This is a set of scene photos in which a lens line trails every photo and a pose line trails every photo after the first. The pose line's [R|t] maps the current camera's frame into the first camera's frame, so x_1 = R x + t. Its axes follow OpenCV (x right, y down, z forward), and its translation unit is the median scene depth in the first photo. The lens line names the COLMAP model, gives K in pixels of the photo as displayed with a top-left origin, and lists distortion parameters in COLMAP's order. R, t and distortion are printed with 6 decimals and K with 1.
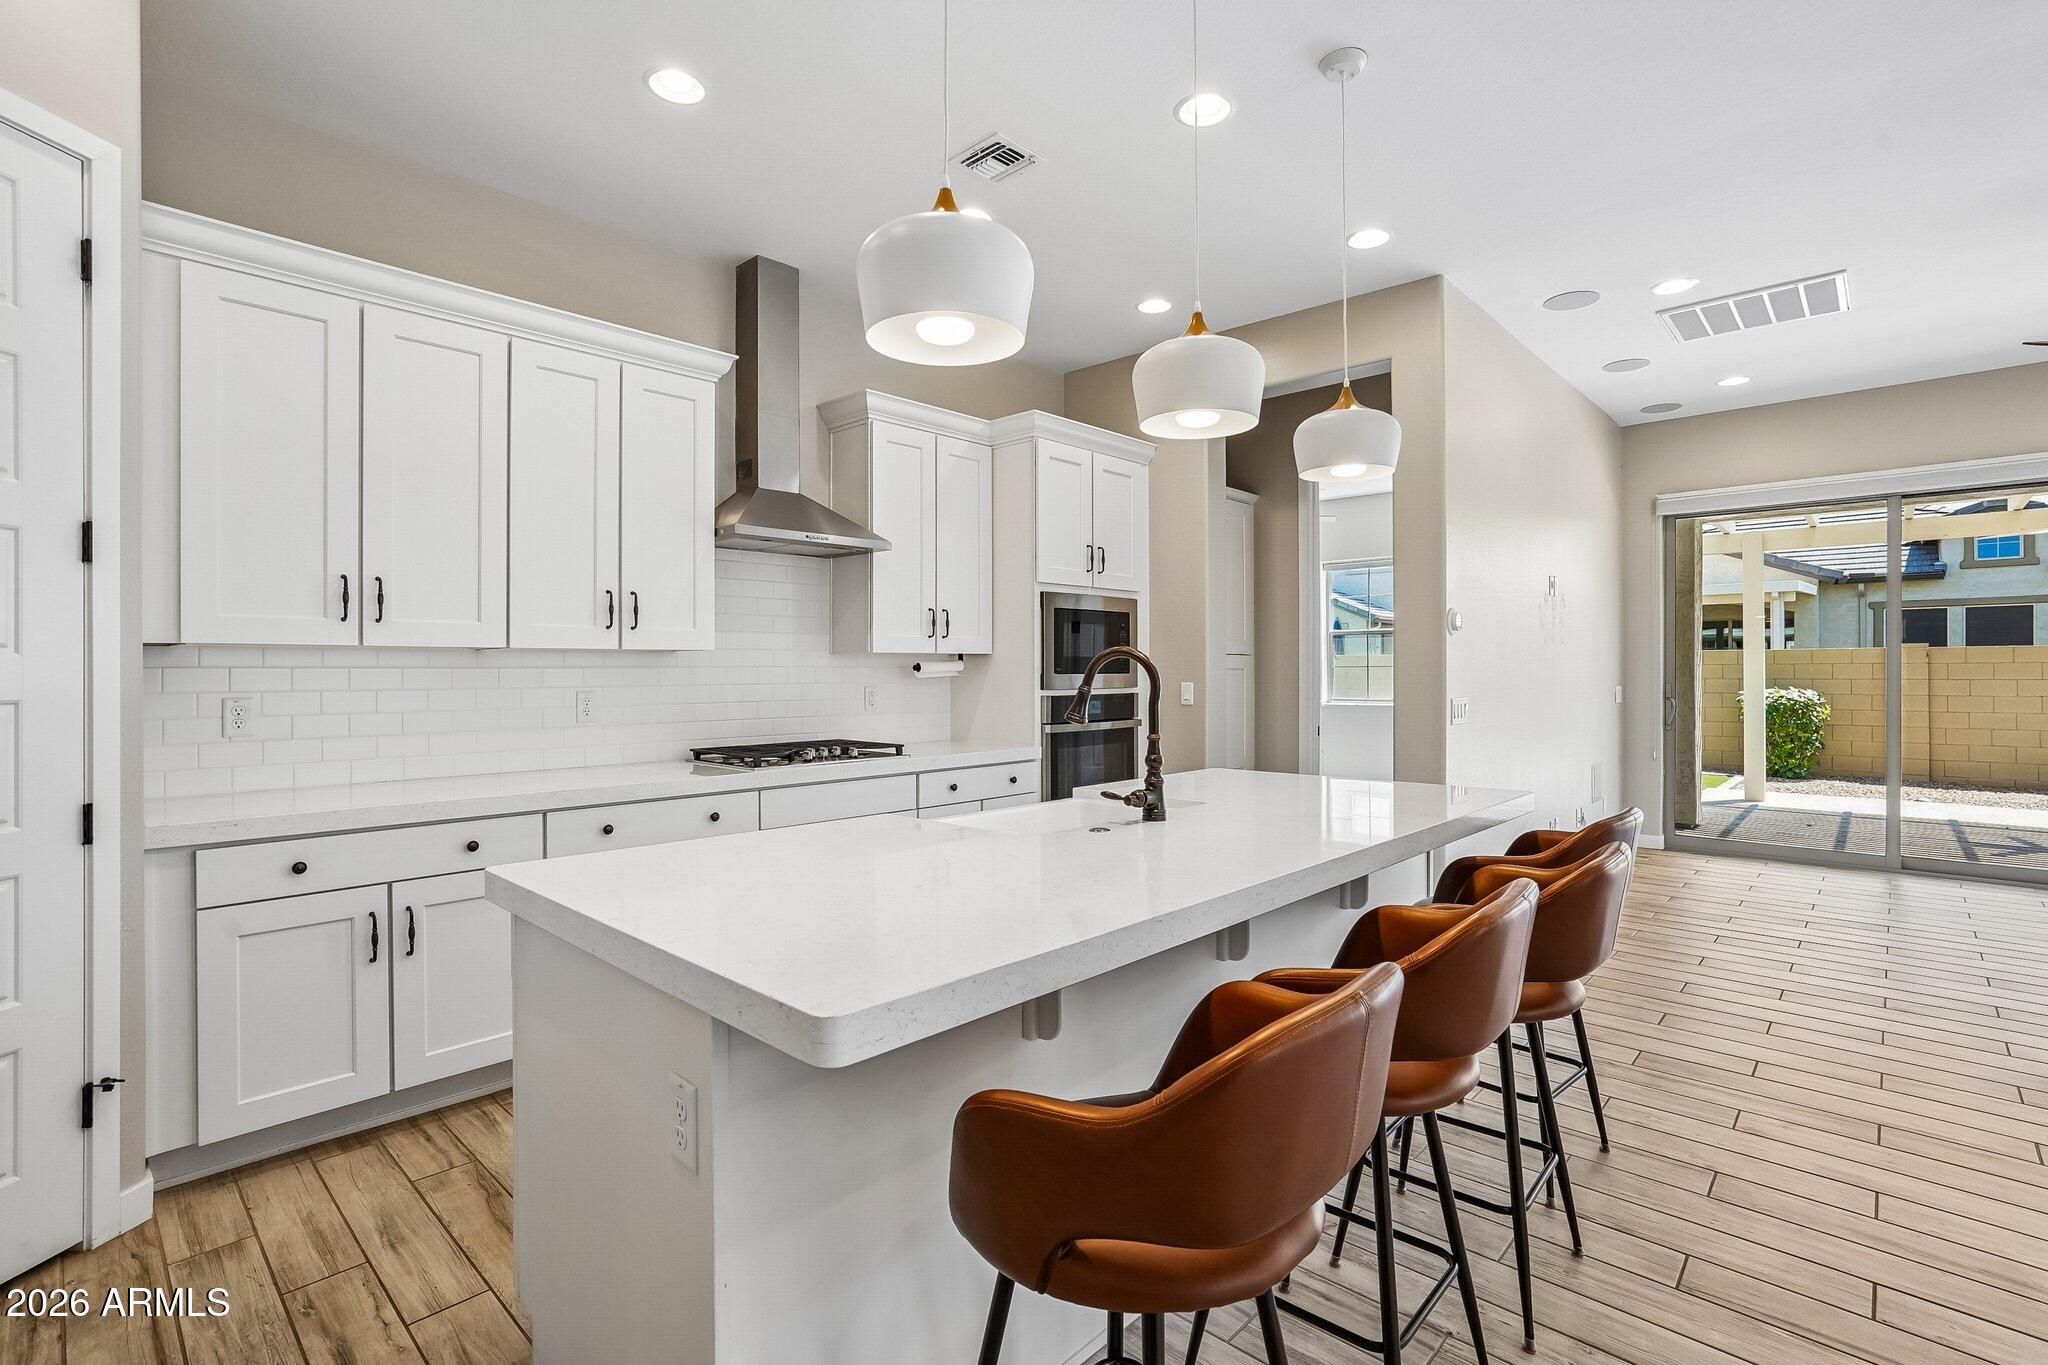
lens RADIAL K [[955.4, 0, 1052.5], [0, 955.4, 663.0], [0, 0, 1]] dist [-0.012340, 0.008585]
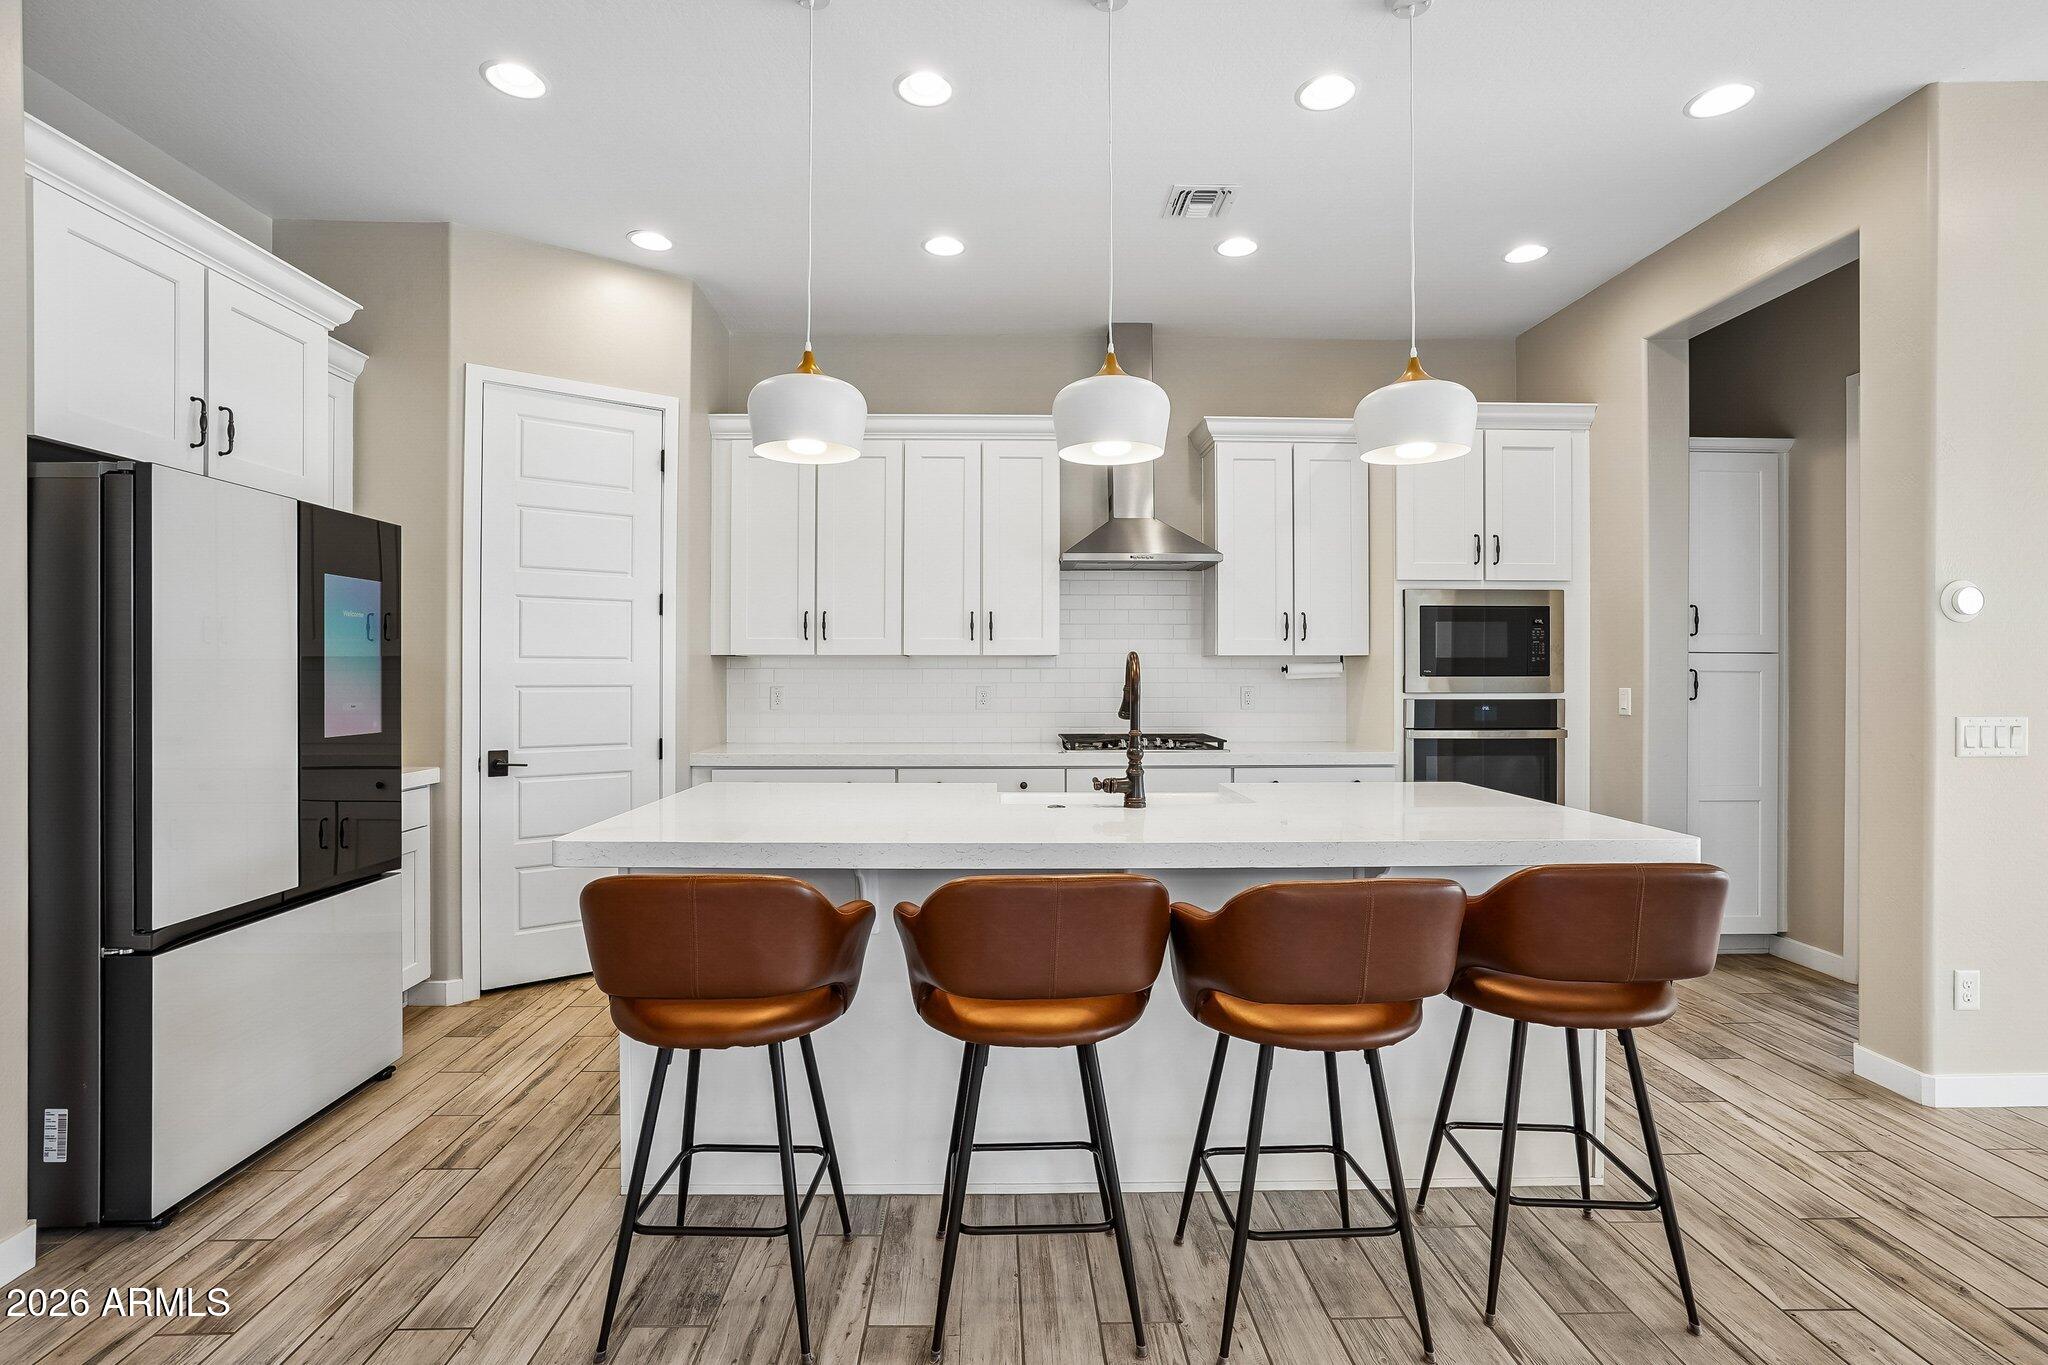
lens RADIAL K [[955.4, 0, 1008.2], [0, 955.4, 680.3], [0, 0, 1]] dist [-0.012340, 0.008585]
pose [[0.699694, 0.009602, -0.714378, 0.389754], [0.001668, 0.999885, 0.015074, 0.000504], [0.714441, -0.011739, 0.699598, 0.054176]]
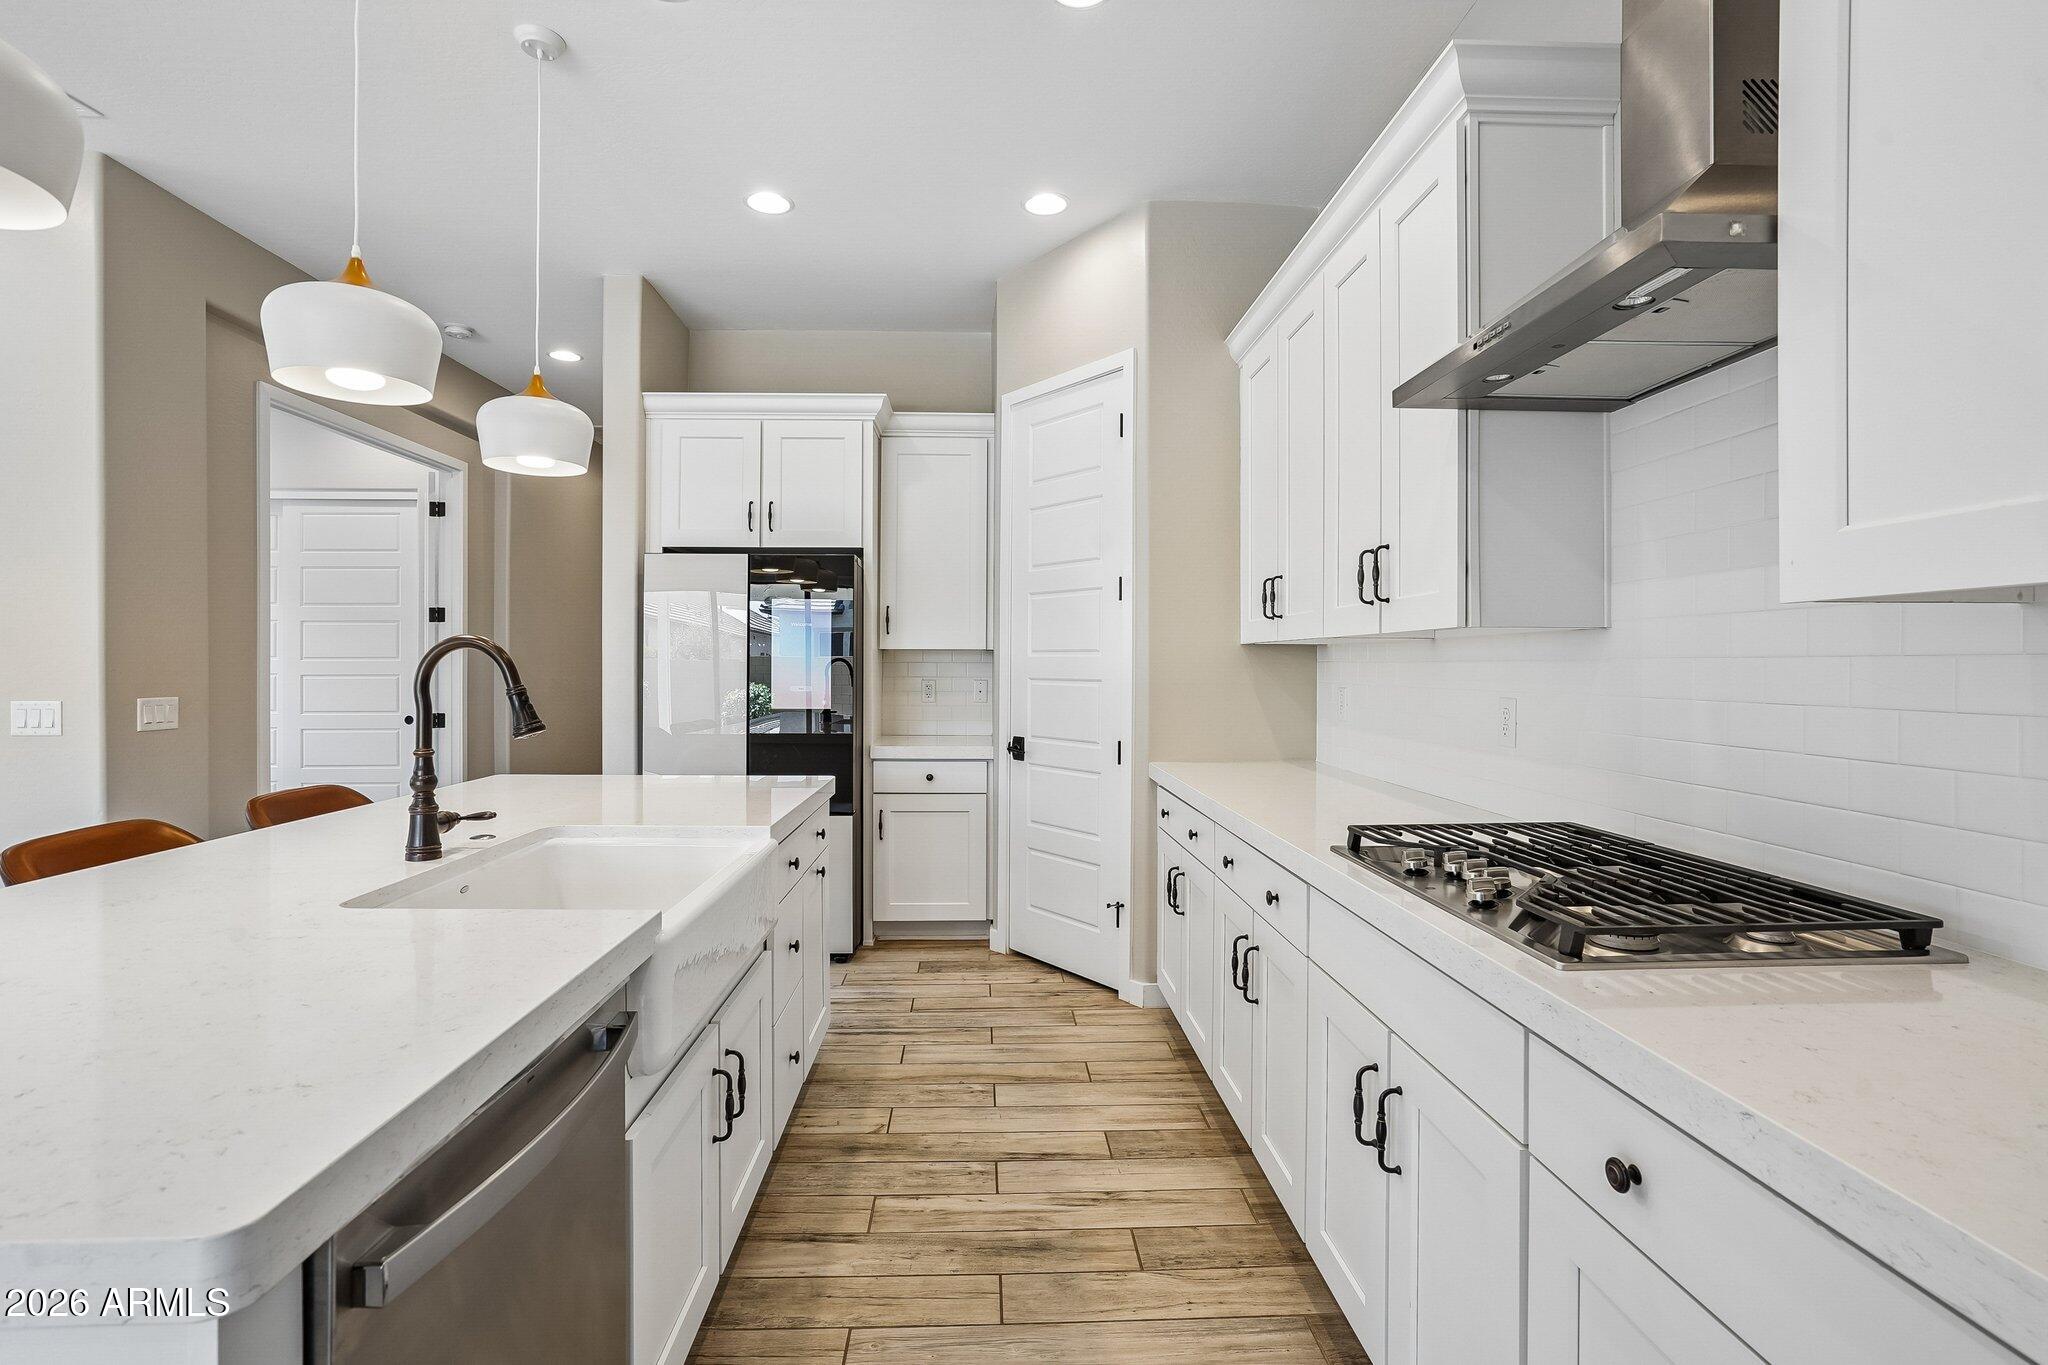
lens RADIAL K [[955.4, 0, 951.5], [0, 955.4, 638.9], [0, 0, 1]] dist [-0.012340, 0.008585]
pose [[-0.726923, -0.012458, -0.686606, 0.173534], [0.006471, 0.999667, -0.024989, 0.003404], [0.686689, -0.022608, -0.726600, 0.906329]]
